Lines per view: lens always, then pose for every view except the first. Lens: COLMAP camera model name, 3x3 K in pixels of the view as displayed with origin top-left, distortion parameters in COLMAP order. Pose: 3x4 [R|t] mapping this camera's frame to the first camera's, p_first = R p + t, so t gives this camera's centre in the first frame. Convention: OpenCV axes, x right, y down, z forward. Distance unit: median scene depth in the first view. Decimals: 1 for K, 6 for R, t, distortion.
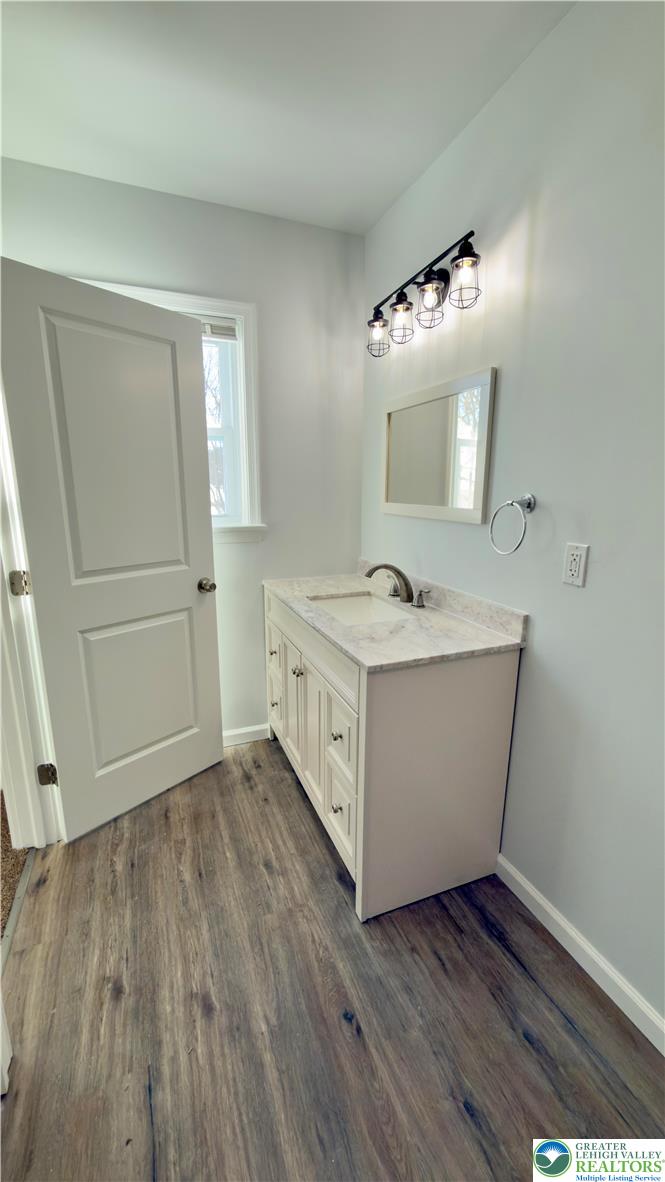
lens RADIAL K [[471.2, 0, 332.9], [0, 471.2, 591.4], [0, 0, 1]] dist [0.002463, -0.000491]
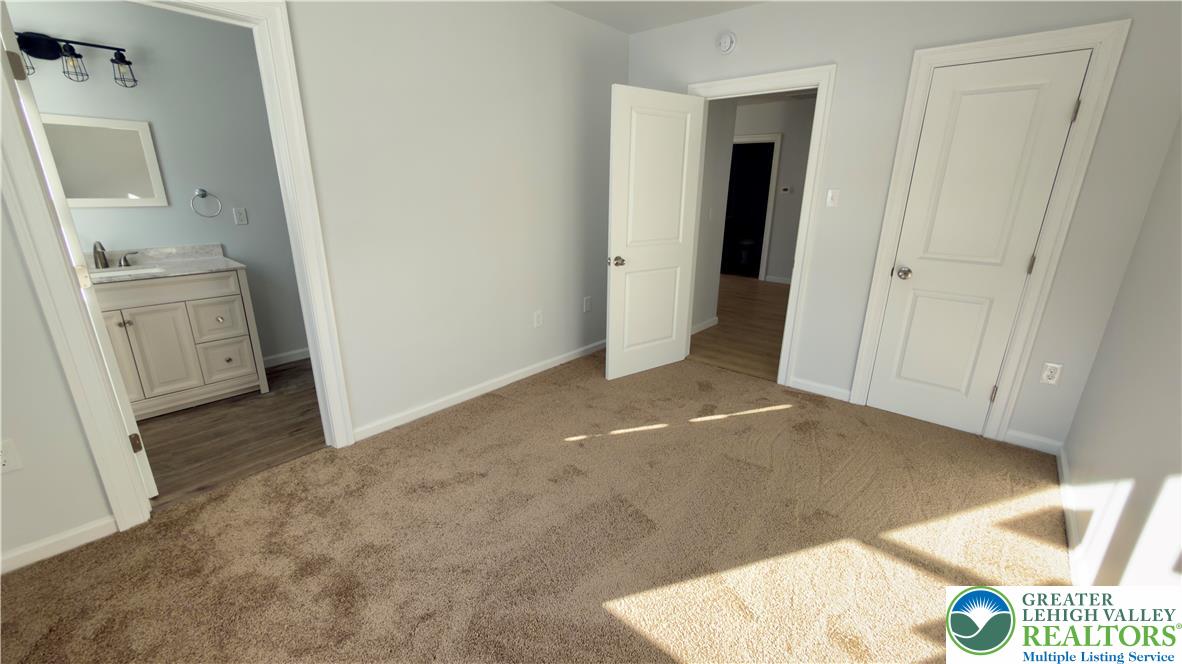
lens RADIAL K [[471.2, 0, 592.5], [0, 471.2, 328.2], [0, 0, 1]] dist [0.002463, -0.000491]
pose [[-0.464085, -0.265752, 0.844986, -2.150049], [0.179577, 0.905898, 0.383537, -0.114823], [-0.867397, 0.329734, -0.372691, 0.383021]]
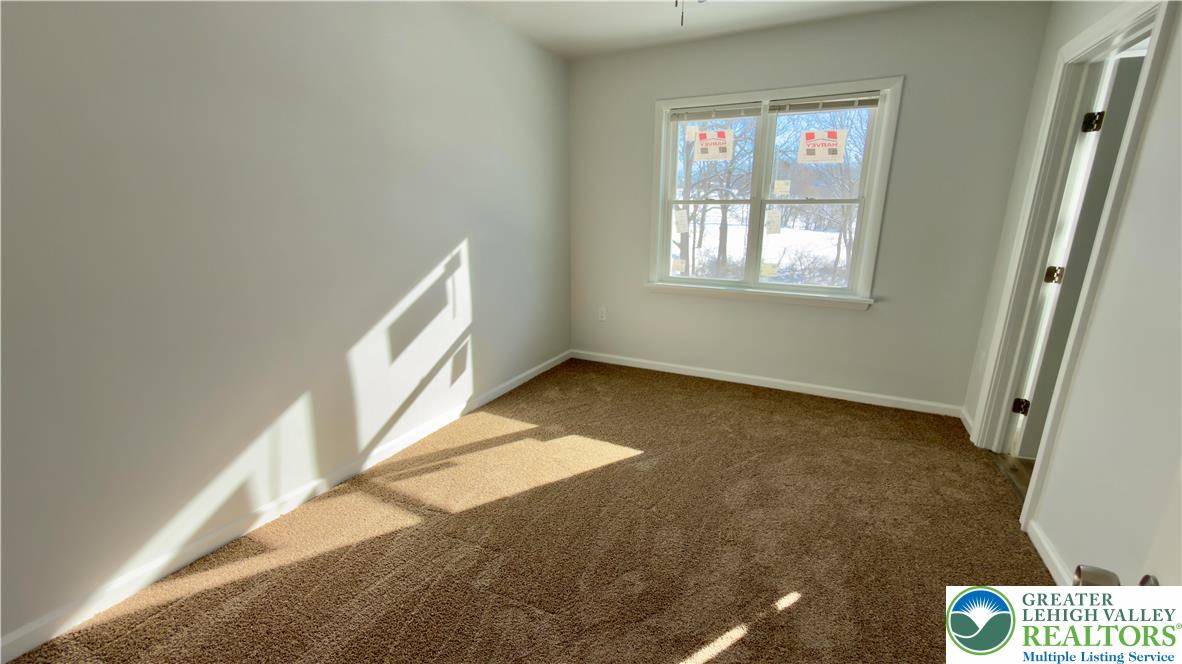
lens RADIAL K [[471.2, 0, 595.5], [0, 471.2, 336.4], [0, 0, 1]] dist [0.002463, -0.000491]
pose [[0.670269, 0.189417, -0.717538, -0.510375], [-0.165420, 0.980686, 0.104361, 0.254846], [0.723447, 0.048745, 0.688657, -1.062279]]
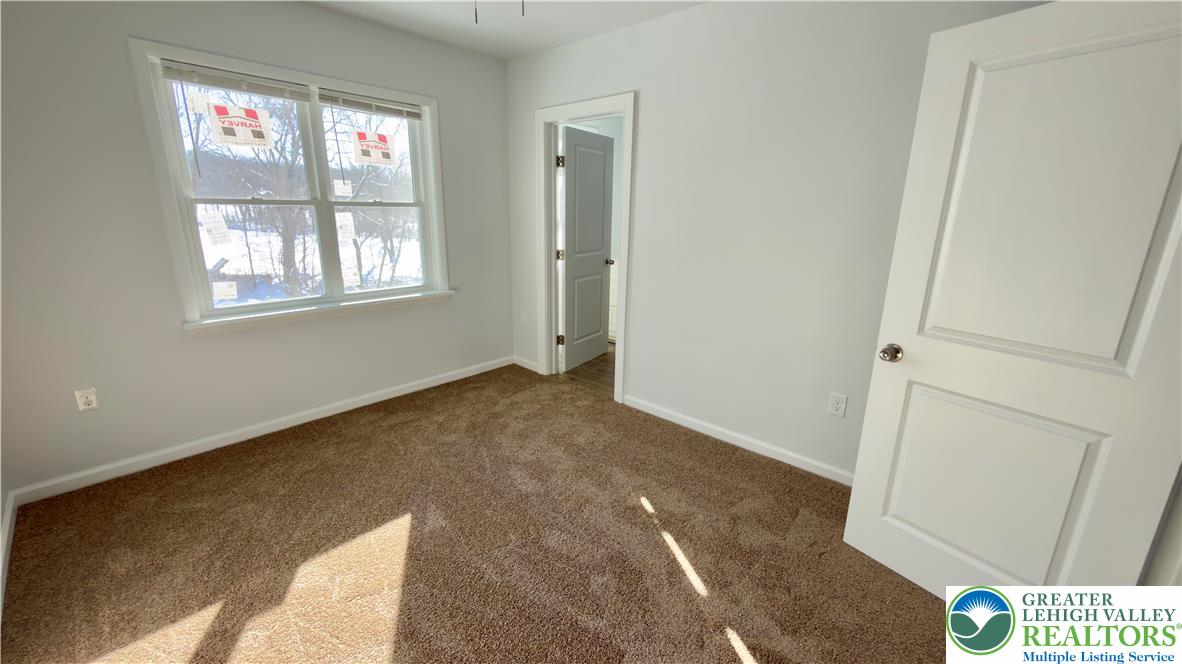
lens RADIAL K [[471.2, 0, 593.4], [0, 471.2, 336.4], [0, 0, 1]] dist [0.002463, -0.000491]
pose [[0.897457, -0.105437, 0.428316, -1.541129], [0.082285, 0.993985, 0.072273, 0.230415], [-0.433359, -0.029618, 0.900734, -1.227453]]
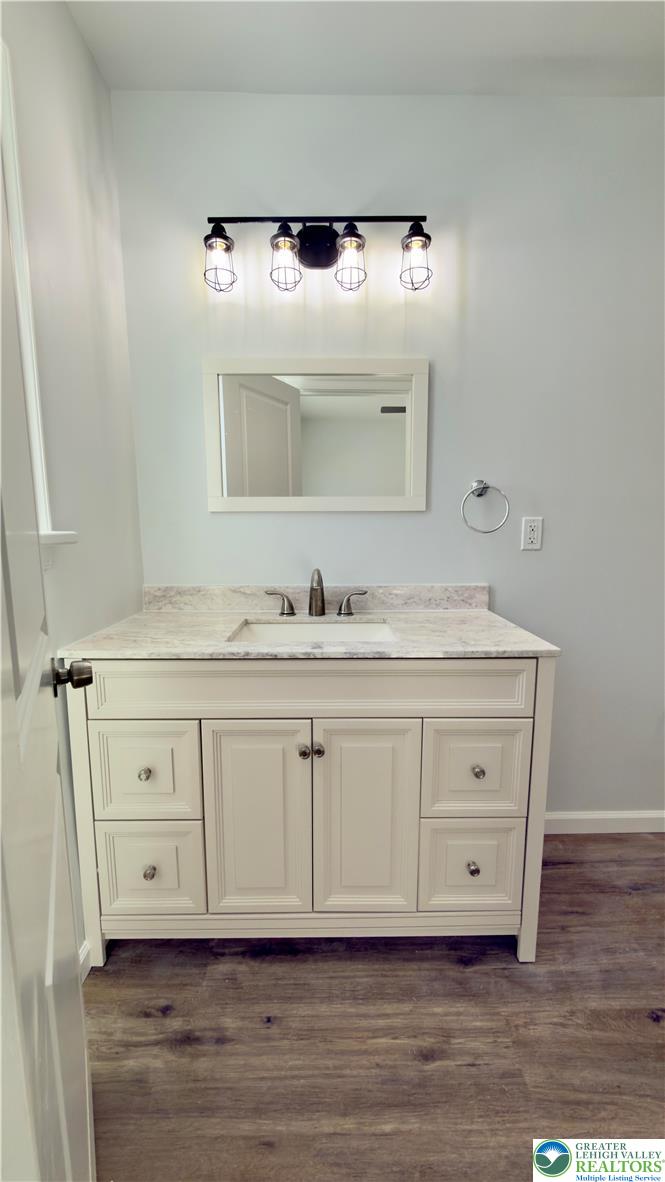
lens RADIAL K [[471.2, 0, 334.4], [0, 471.2, 592.1], [0, 0, 1]] dist [0.002463, -0.000491]
pose [[0.354070, -0.133012, 0.925712, -0.697382], [0.208481, 0.976152, 0.060519, -0.071812], [-0.911686, 0.171565, 0.373356, 0.810882]]
